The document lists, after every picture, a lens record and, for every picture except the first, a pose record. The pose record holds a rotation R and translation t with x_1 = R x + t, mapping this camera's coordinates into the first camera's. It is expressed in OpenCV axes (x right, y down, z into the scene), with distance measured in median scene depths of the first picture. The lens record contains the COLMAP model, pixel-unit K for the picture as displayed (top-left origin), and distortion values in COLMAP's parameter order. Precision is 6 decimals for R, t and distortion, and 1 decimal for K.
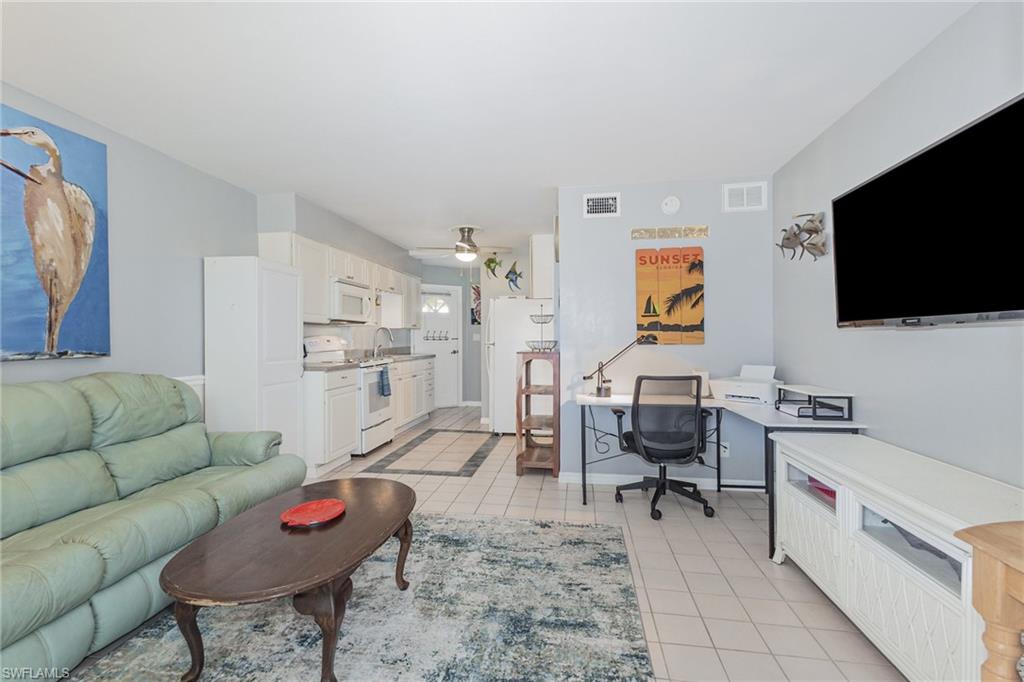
lens RADIAL K [[469.2, 0, 498.2], [0, 469.2, 343.9], [0, 0, 1]] dist [0.008843, -0.001877]
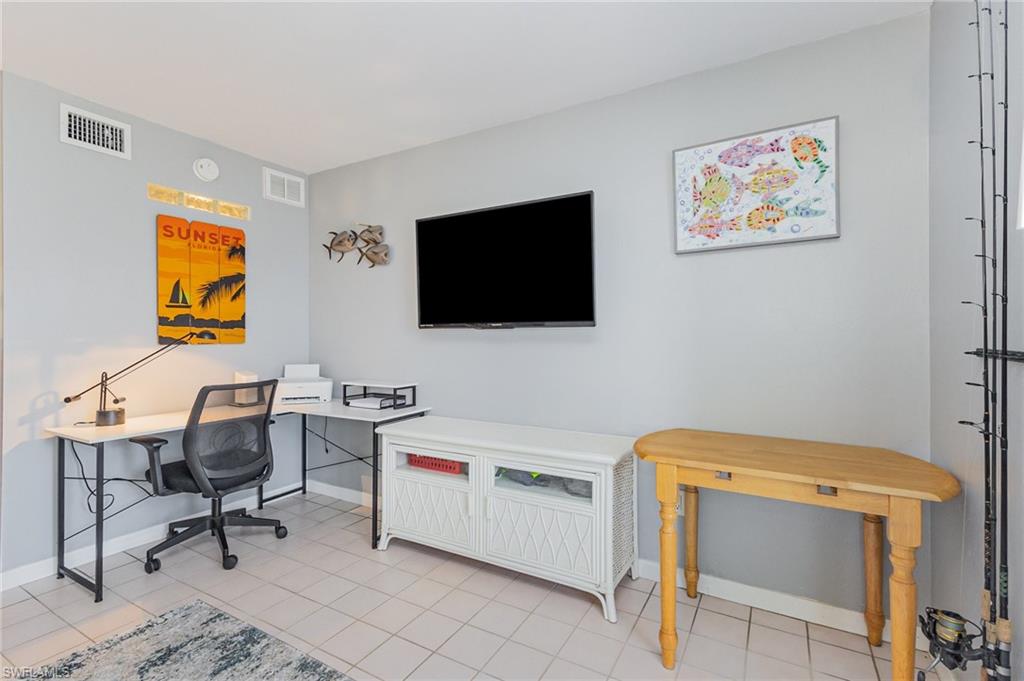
lens RADIAL K [[469.2, 0, 494.7], [0, 469.2, 334.8], [0, 0, 1]] dist [0.008843, -0.001877]
pose [[0.354638, 0.006778, 0.934979, -0.211891], [0.007496, 0.999921, -0.010092, -0.002880], [-0.934974, 0.010587, 0.354559, 0.268131]]
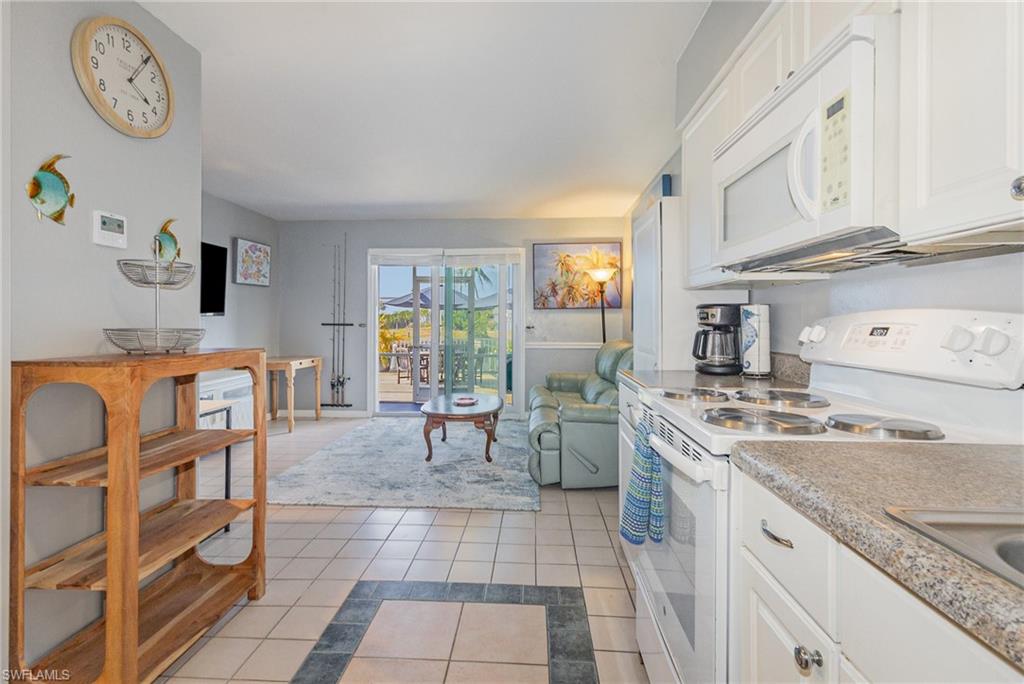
lens RADIAL K [[469.2, 0, 517.7], [0, 469.2, 323.1], [0, 0, 1]] dist [0.008843, -0.001877]
pose [[-0.990654, 0.002373, -0.136377, -0.181193], [0.000144, 0.999866, 0.016349, -0.019894], [0.136397, 0.016176, -0.990522, 1.703366]]
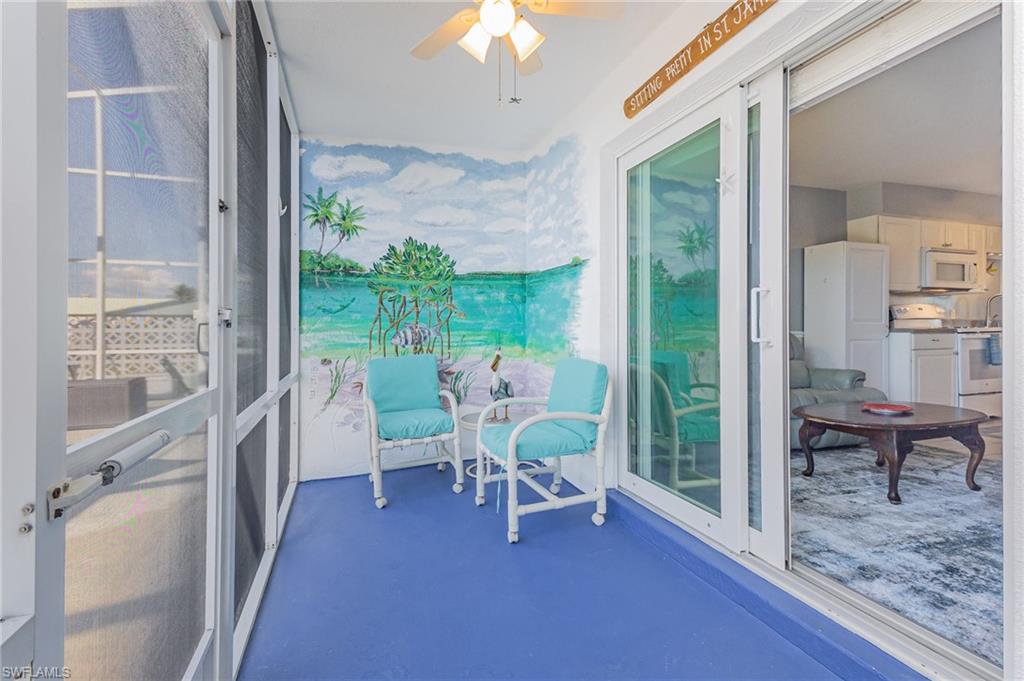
lens RADIAL K [[469.2, 0, 511.5], [0, 469.2, 336.5], [0, 0, 1]] dist [0.008843, -0.001877]
pose [[0.463214, 0.008129, -0.886209, 0.204232], [-0.007404, 0.999959, 0.005302, 0.076407], [0.886216, 0.004105, 0.463255, -0.401450]]
